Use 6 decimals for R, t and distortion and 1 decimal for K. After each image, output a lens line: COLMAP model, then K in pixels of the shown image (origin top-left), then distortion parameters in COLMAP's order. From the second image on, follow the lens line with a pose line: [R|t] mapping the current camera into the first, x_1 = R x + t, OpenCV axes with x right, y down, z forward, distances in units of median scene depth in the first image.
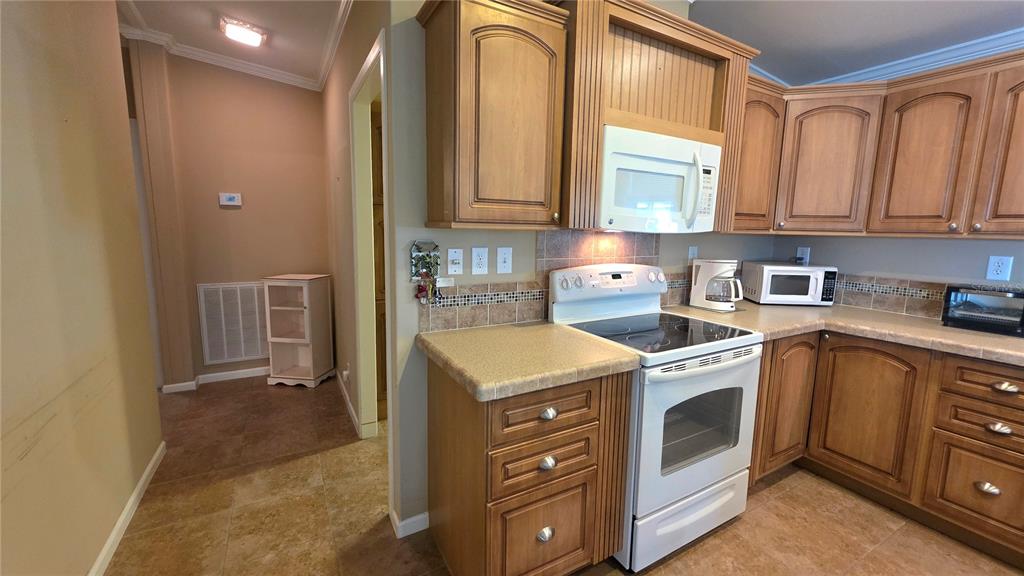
lens RADIAL K [[408.5, 0, 513.7], [0, 408.5, 284.4], [0, 0, 1]] dist [0.000459, 0.000414]
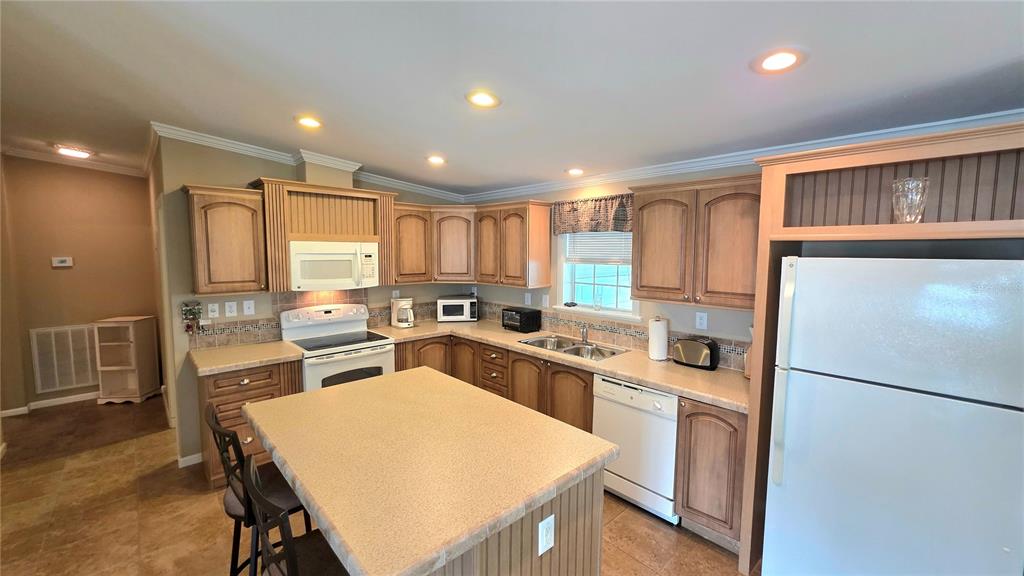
lens RADIAL K [[408.5, 0, 513.7], [0, 408.5, 284.4], [0, 0, 1]] dist [0.000459, 0.000414]
pose [[0.972130, -0.034368, 0.231909, 0.635080], [0.045506, 0.998045, -0.042850, -0.027388], [-0.229983, 0.052209, 0.971793, -0.940066]]
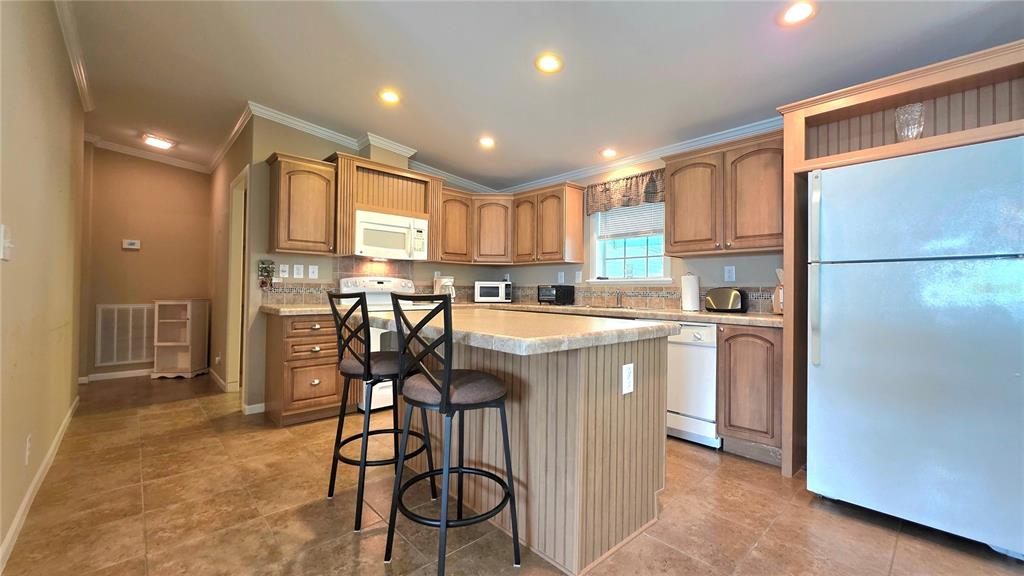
lens RADIAL K [[406.5, 0, 514.2], [0, 406.5, 285.2], [0, 0, 1]] dist [0.000086, 0.000090]
pose [[0.972579, -0.005859, 0.232500, 0.423667], [0.039613, 0.989249, -0.140775, 0.291637], [-0.229176, 0.146125, 0.962354, -1.016933]]
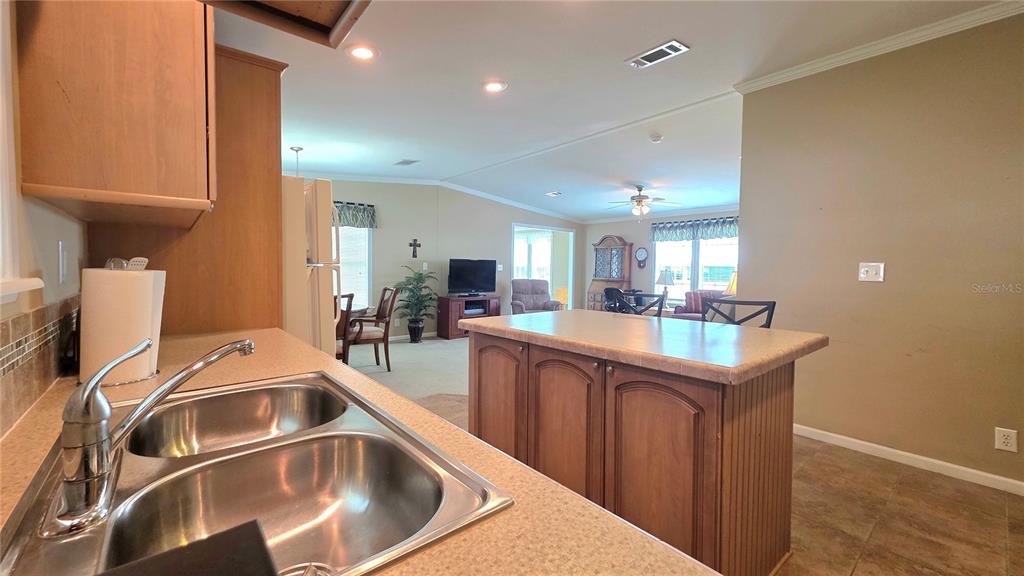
lens RADIAL K [[408.5, 0, 513.7], [0, 408.5, 284.4], [0, 0, 1]] dist [0.000459, 0.000414]
pose [[-0.981739, -0.025274, -0.188548, 1.079042], [-0.057809, 0.983900, 0.169115, -0.031339], [0.181238, 0.176926, -0.967393, 0.916149]]
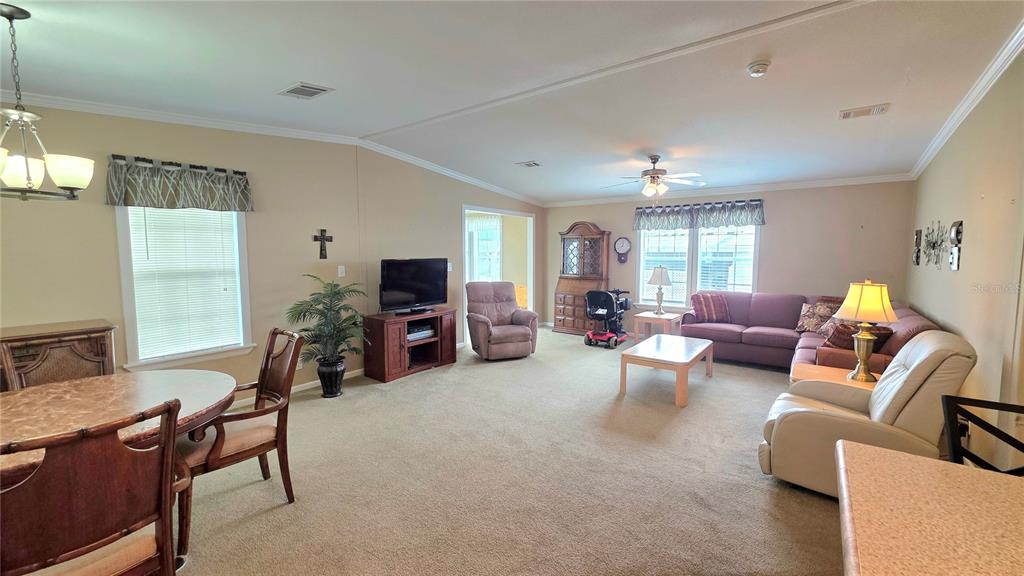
lens RADIAL K [[408.5, 0, 513.7], [0, 408.5, 284.4], [0, 0, 1]] dist [0.000459, 0.000414]
pose [[-0.915080, 0.013731, -0.403038, 1.200388], [-0.071927, 0.977838, 0.196620, 0.007476], [0.396806, 0.208912, -0.893813, -0.165654]]
